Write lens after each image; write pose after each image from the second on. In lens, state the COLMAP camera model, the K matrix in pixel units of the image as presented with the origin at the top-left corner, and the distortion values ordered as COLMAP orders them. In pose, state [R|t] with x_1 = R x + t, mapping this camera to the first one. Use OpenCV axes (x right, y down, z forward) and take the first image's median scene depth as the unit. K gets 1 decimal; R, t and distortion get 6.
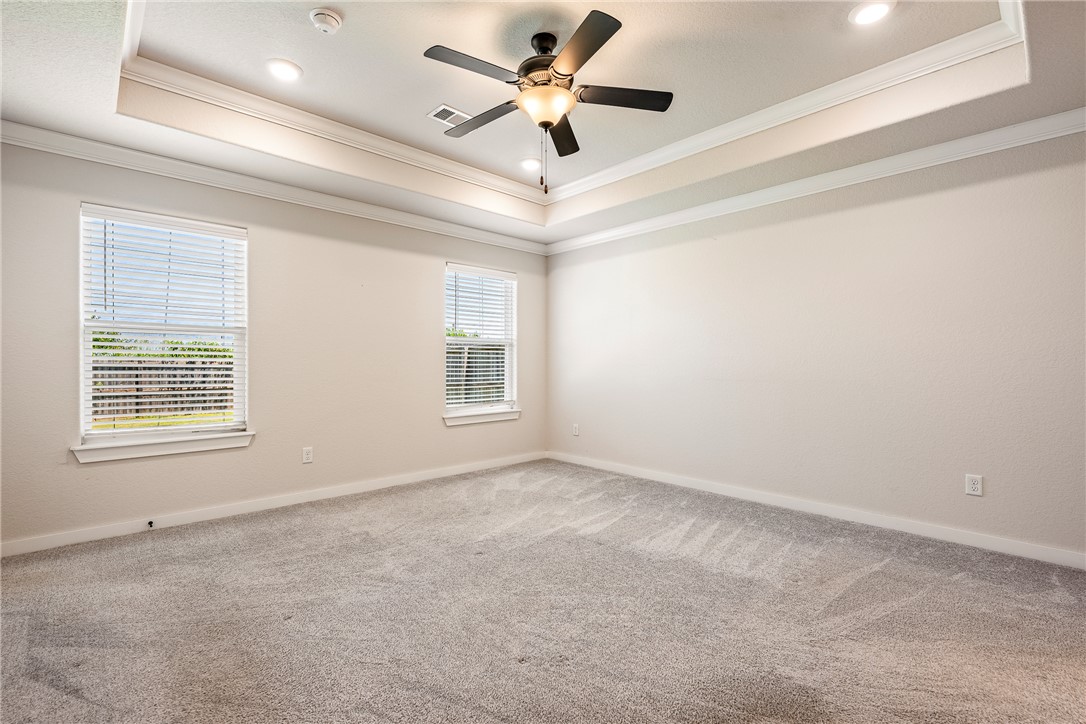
lens RADIAL K [[482.0, 0, 536.9], [0, 482.0, 357.1], [0, 0, 1]] dist [-0.000226, -0.000021]
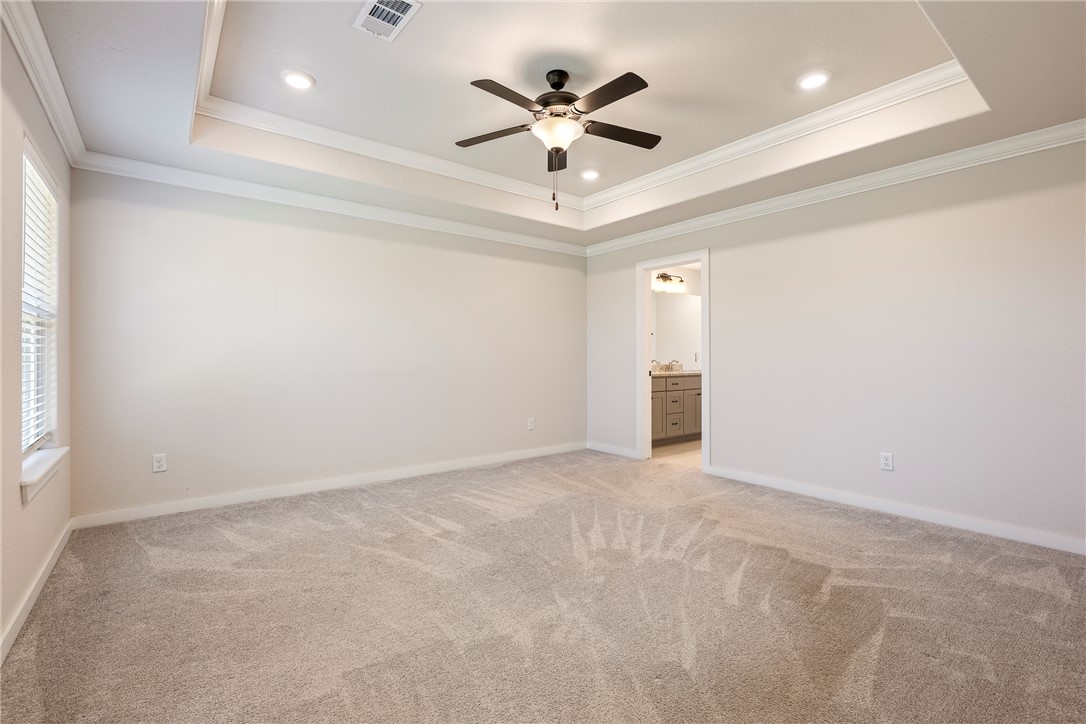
lens RADIAL K [[482.0, 0, 536.9], [0, 482.0, 357.1], [0, 0, 1]] dist [-0.000226, -0.000021]
pose [[0.090494, 0.003053, 0.995892, -0.874448], [-0.011818, 0.999928, -0.001992, 0.006098], [-0.995827, -0.011590, 0.090523, 0.742549]]
